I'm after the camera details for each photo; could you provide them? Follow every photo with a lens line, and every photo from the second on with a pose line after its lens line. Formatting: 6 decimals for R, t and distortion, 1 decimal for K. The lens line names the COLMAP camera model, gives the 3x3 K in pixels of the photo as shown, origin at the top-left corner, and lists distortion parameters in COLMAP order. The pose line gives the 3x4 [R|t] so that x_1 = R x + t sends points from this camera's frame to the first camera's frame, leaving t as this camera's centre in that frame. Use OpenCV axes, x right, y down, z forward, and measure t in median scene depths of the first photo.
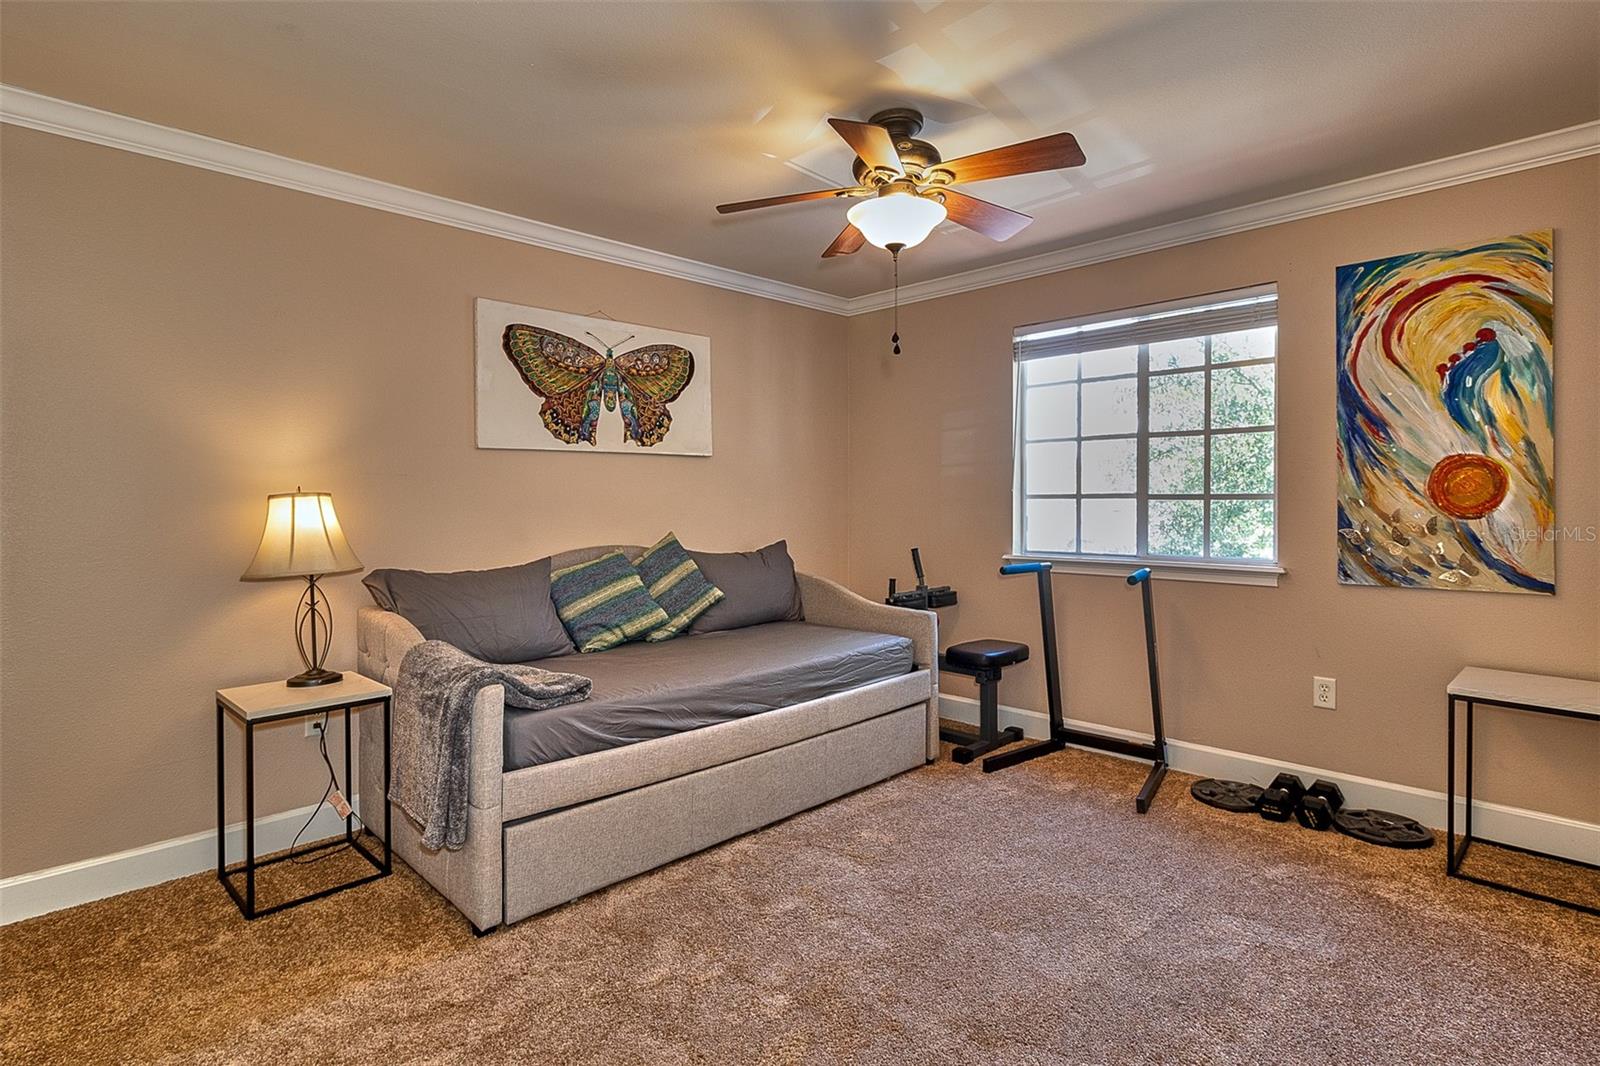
lens RADIAL K [[835.1, 0, 790.4], [0, 835.1, 486.8], [0, 0, 1]] dist [-0.000366, -0.000309]
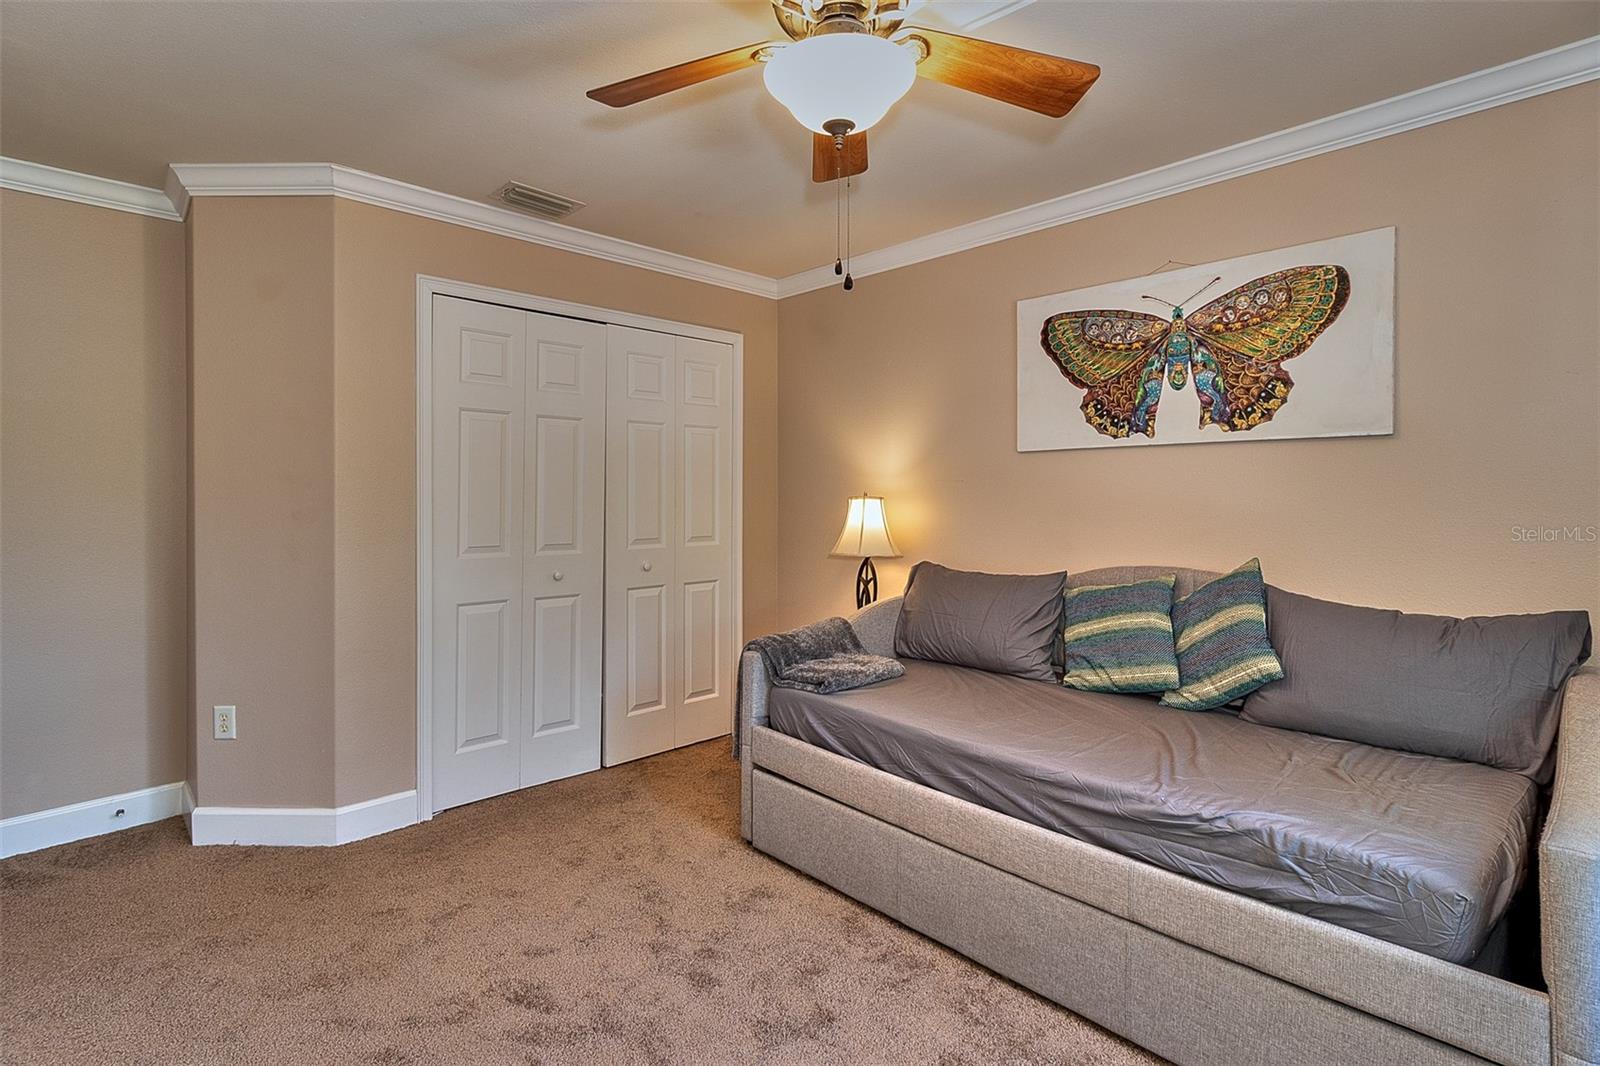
lens RADIAL K [[788.9, 0, 794.1], [0, 788.9, 478.7], [0, 0, 1]] dist [0.000301, -0.000299]
pose [[-0.048014, -0.017431, -0.998695, 0.520332], [0.005138, 0.999830, -0.017697, 0.000784], [0.998833, -0.005981, -0.047916, 0.699814]]
